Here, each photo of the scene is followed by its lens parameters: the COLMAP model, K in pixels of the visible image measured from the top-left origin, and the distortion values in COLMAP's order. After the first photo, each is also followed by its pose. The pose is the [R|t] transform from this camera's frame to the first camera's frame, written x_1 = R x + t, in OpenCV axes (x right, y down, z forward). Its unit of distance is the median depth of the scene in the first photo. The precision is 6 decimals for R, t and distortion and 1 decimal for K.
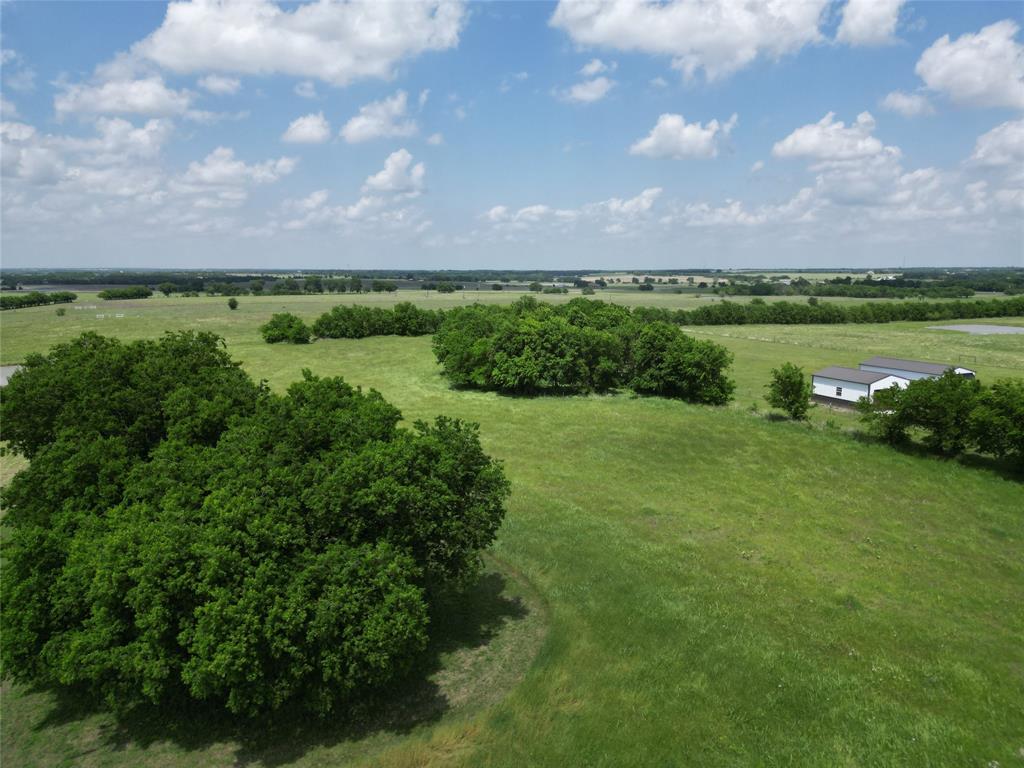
lens RADIAL K [[724.9, 0, 512.0], [0, 724.9, 384.0], [0, 0, 1]] dist [0.059133, -0.048380]
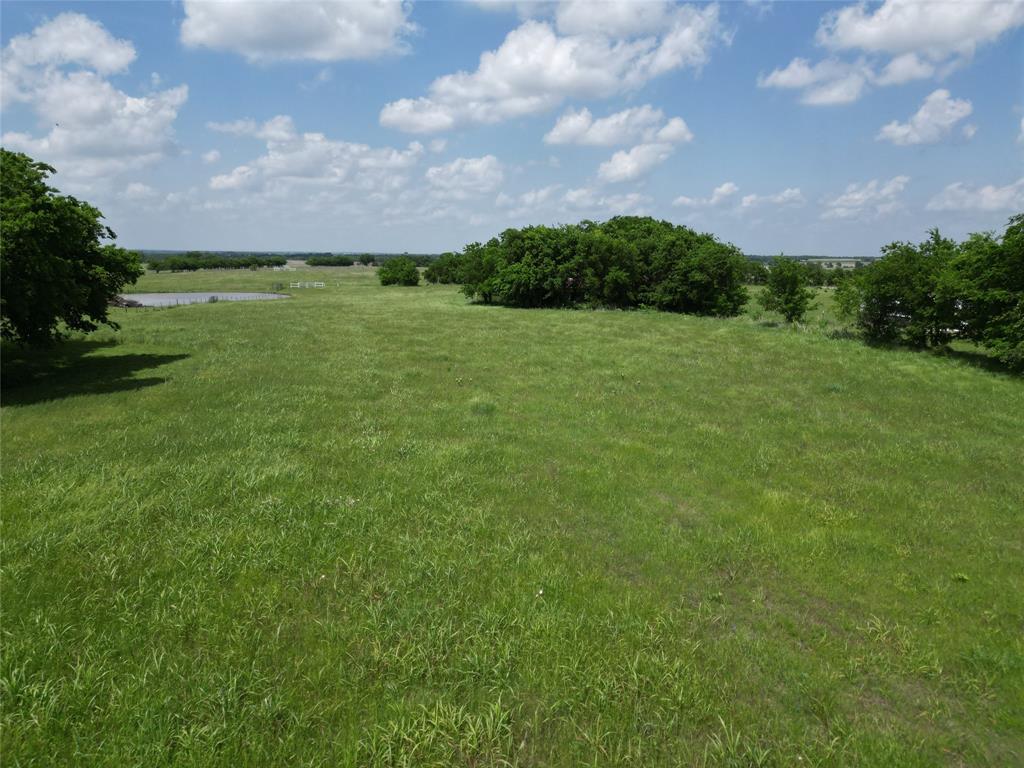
lens RADIAL K [[723.2, 0, 509.3], [0, 723.2, 402.5], [0, 0, 1]] dist [0.060646, -0.048930]
pose [[0.959215, 0.067502, -0.274499, 0.260004], [-0.055538, 0.997146, 0.051136, 0.091544], [0.277167, -0.033805, 0.960227, 0.099315]]
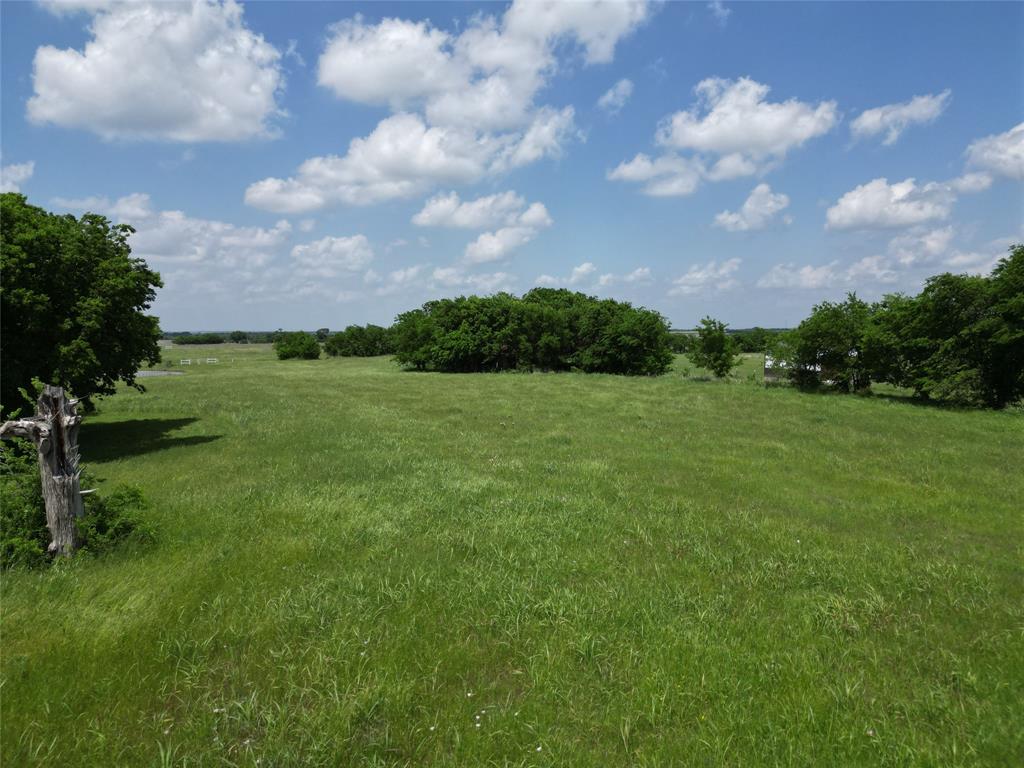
lens RADIAL K [[724.9, 0, 512.0], [0, 724.9, 384.0], [0, 0, 1]] dist [0.059133, -0.048380]
pose [[0.994501, 0.005083, -0.104608, 0.182912], [-0.013688, 0.996563, -0.081705, 0.109698], [0.103833, 0.082687, 0.991152, 0.050529]]
